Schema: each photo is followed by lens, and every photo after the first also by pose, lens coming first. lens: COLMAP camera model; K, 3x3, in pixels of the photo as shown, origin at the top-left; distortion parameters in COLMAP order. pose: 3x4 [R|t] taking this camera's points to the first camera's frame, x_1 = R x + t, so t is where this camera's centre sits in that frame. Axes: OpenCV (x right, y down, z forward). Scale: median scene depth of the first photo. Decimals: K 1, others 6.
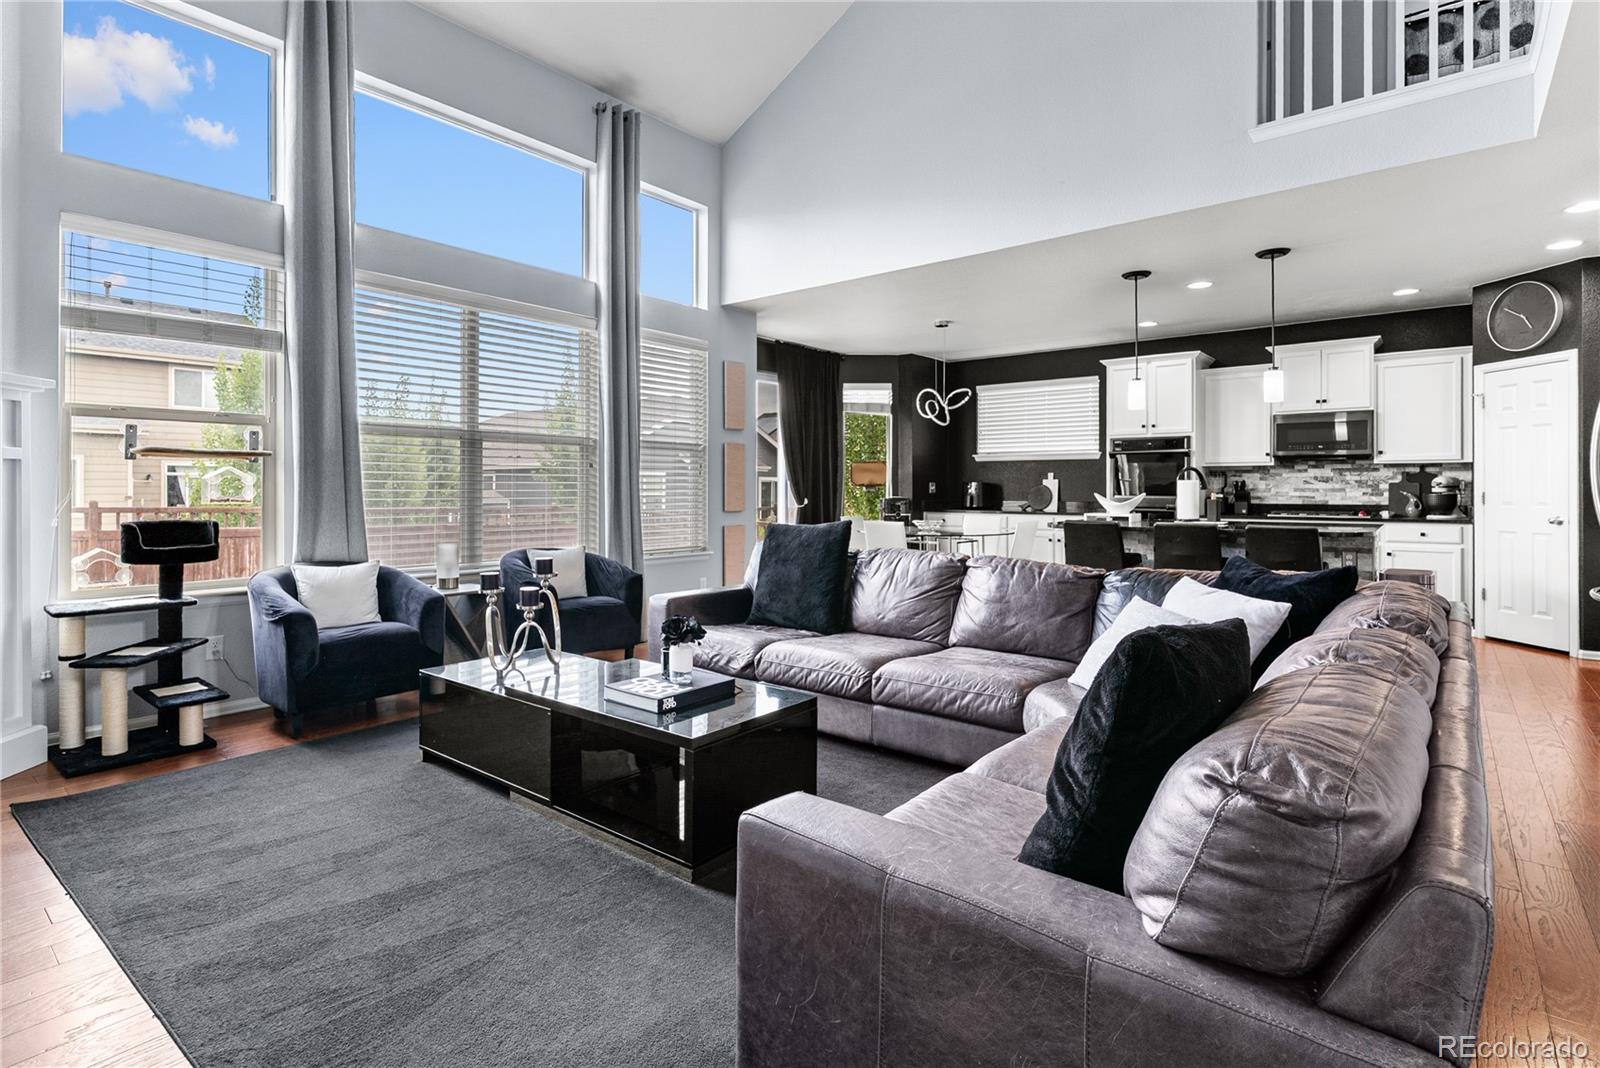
lens RADIAL K [[788.4, 0, 799.0], [0, 788.4, 490.1], [0, 0, 1]] dist [0.001004, -0.000067]
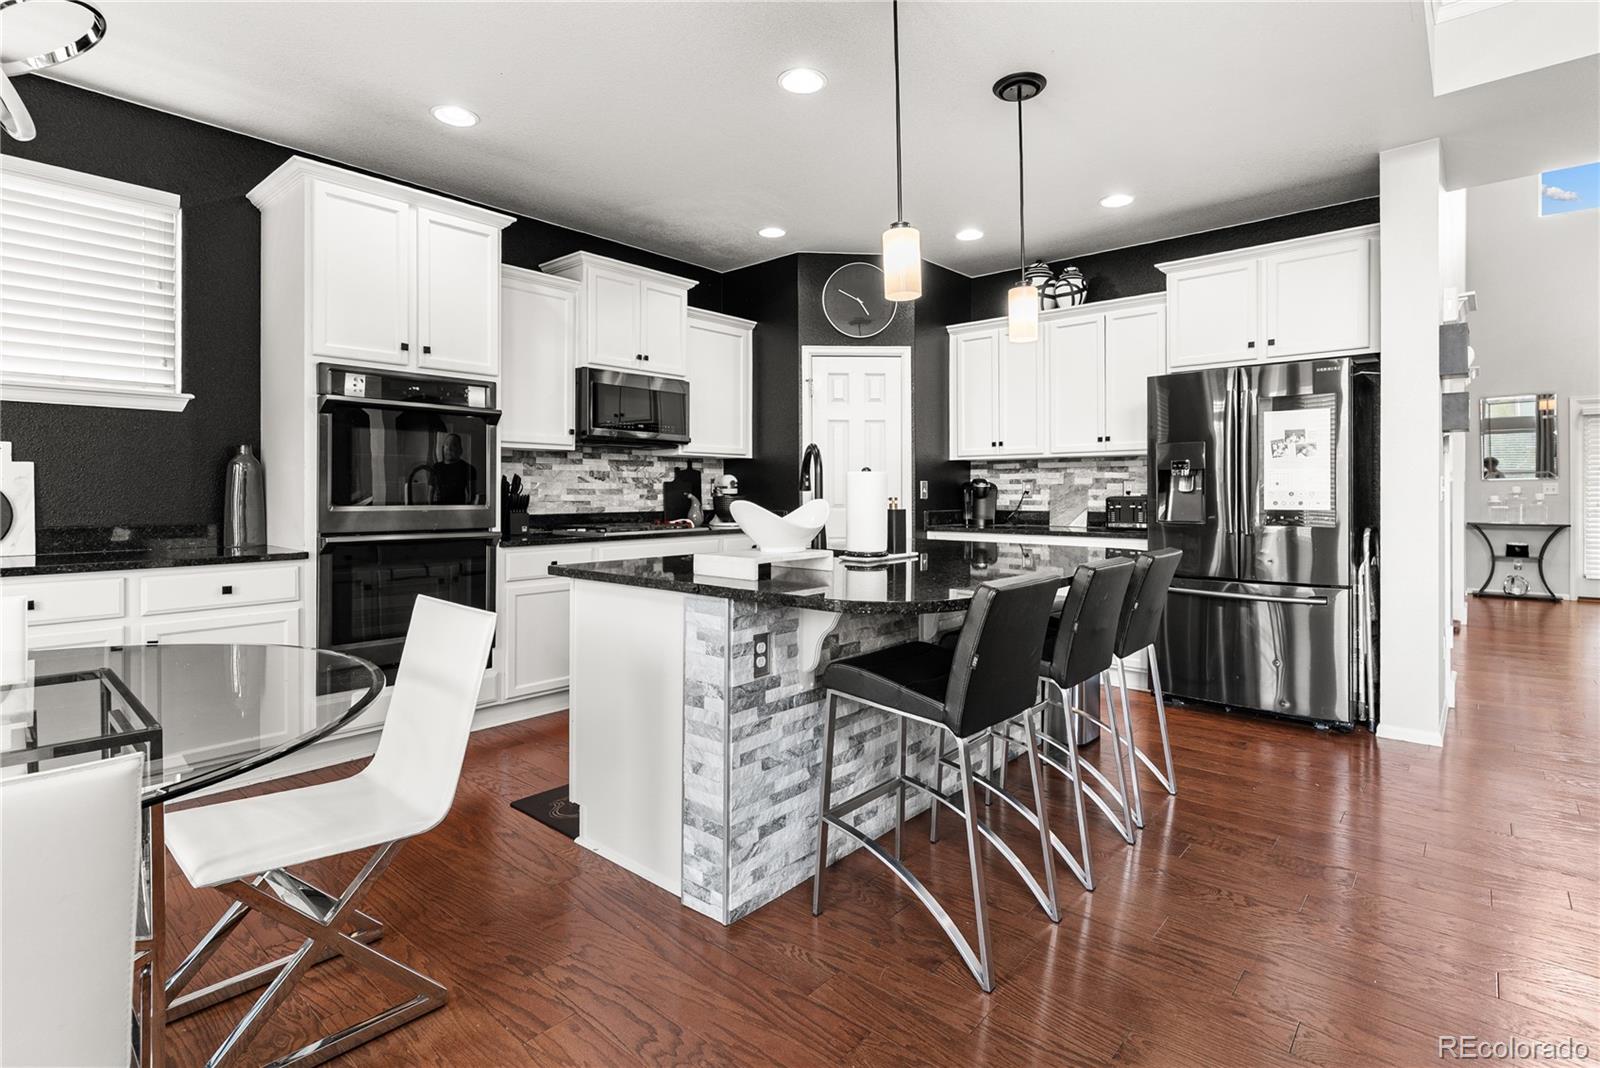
lens RADIAL K [[788.4, 0, 799.0], [0, 788.4, 490.1], [0, 0, 1]] dist [0.001004, -0.000067]
pose [[0.026972, -0.000829, 0.999636, 0.003251], [0.001635, 0.999998, 0.000785, -0.001587], [-0.999635, 0.001613, 0.026973, 0.847037]]
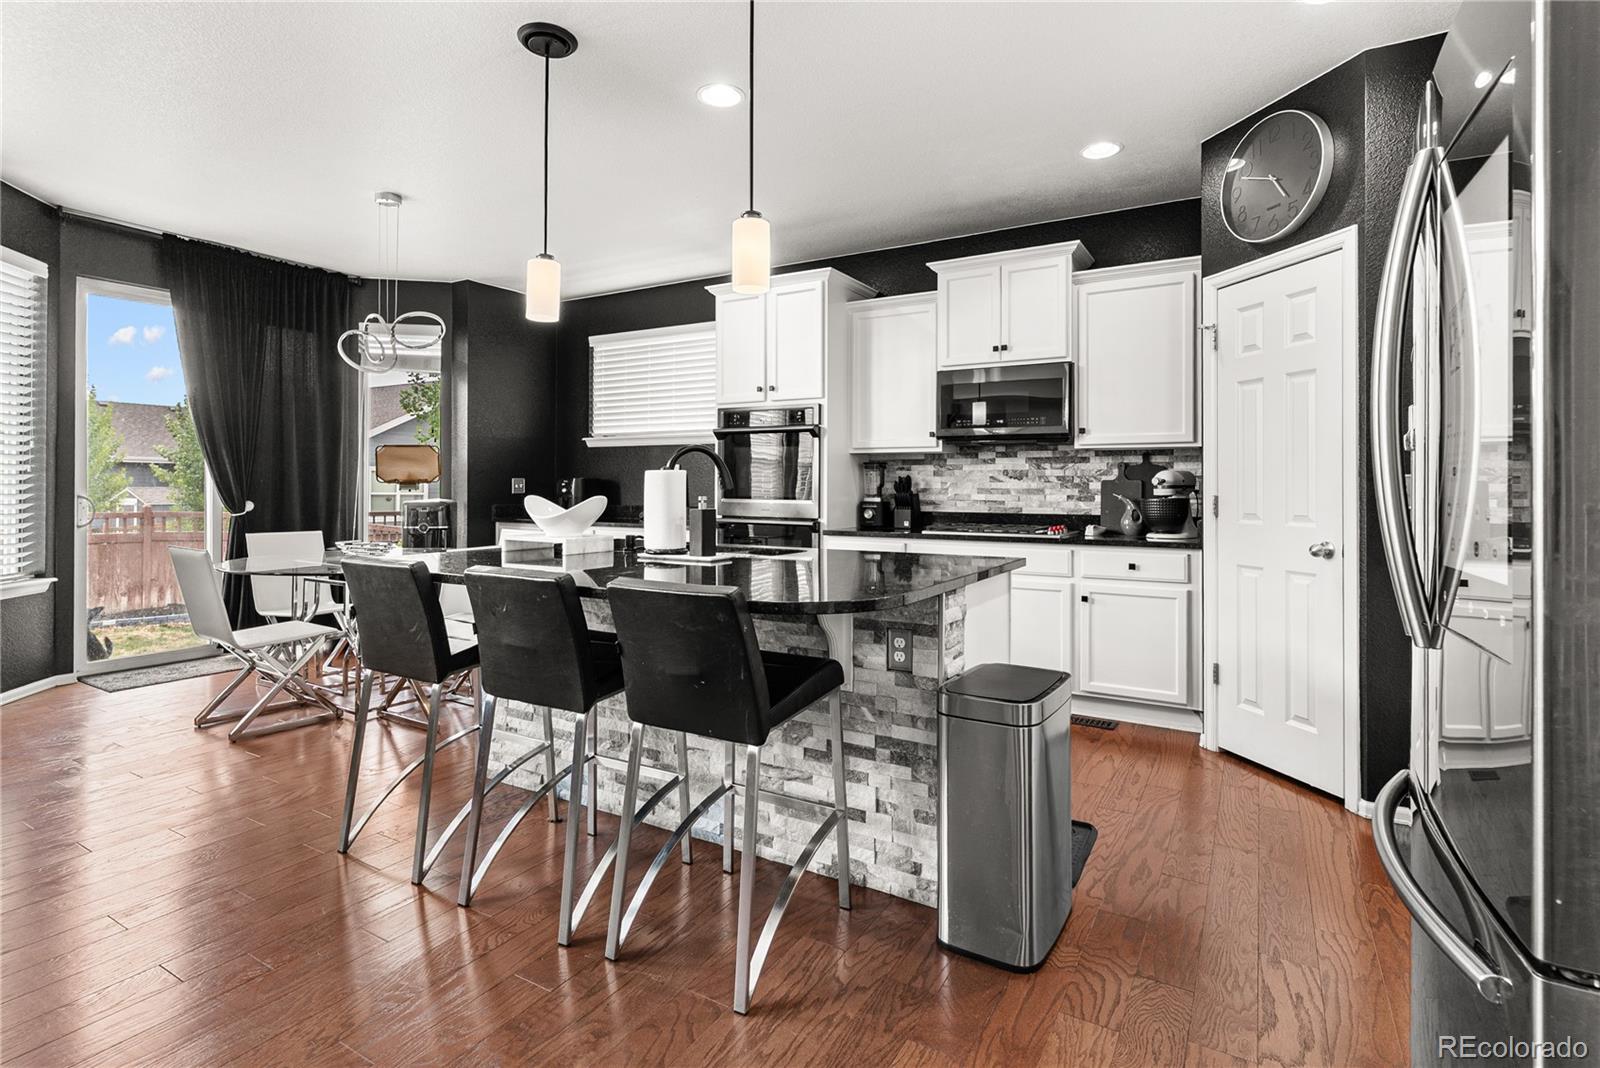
lens RADIAL K [[787.1, 0, 799.2], [0, 787.1, 483.3], [0, 0, 1]] dist [0.000005, 0.000112]
pose [[0.989317, 0.004909, 0.145700, 0.413554], [-0.003877, 0.999965, -0.007368, -0.001159], [-0.145731, 0.006724, 0.989301, 0.408099]]
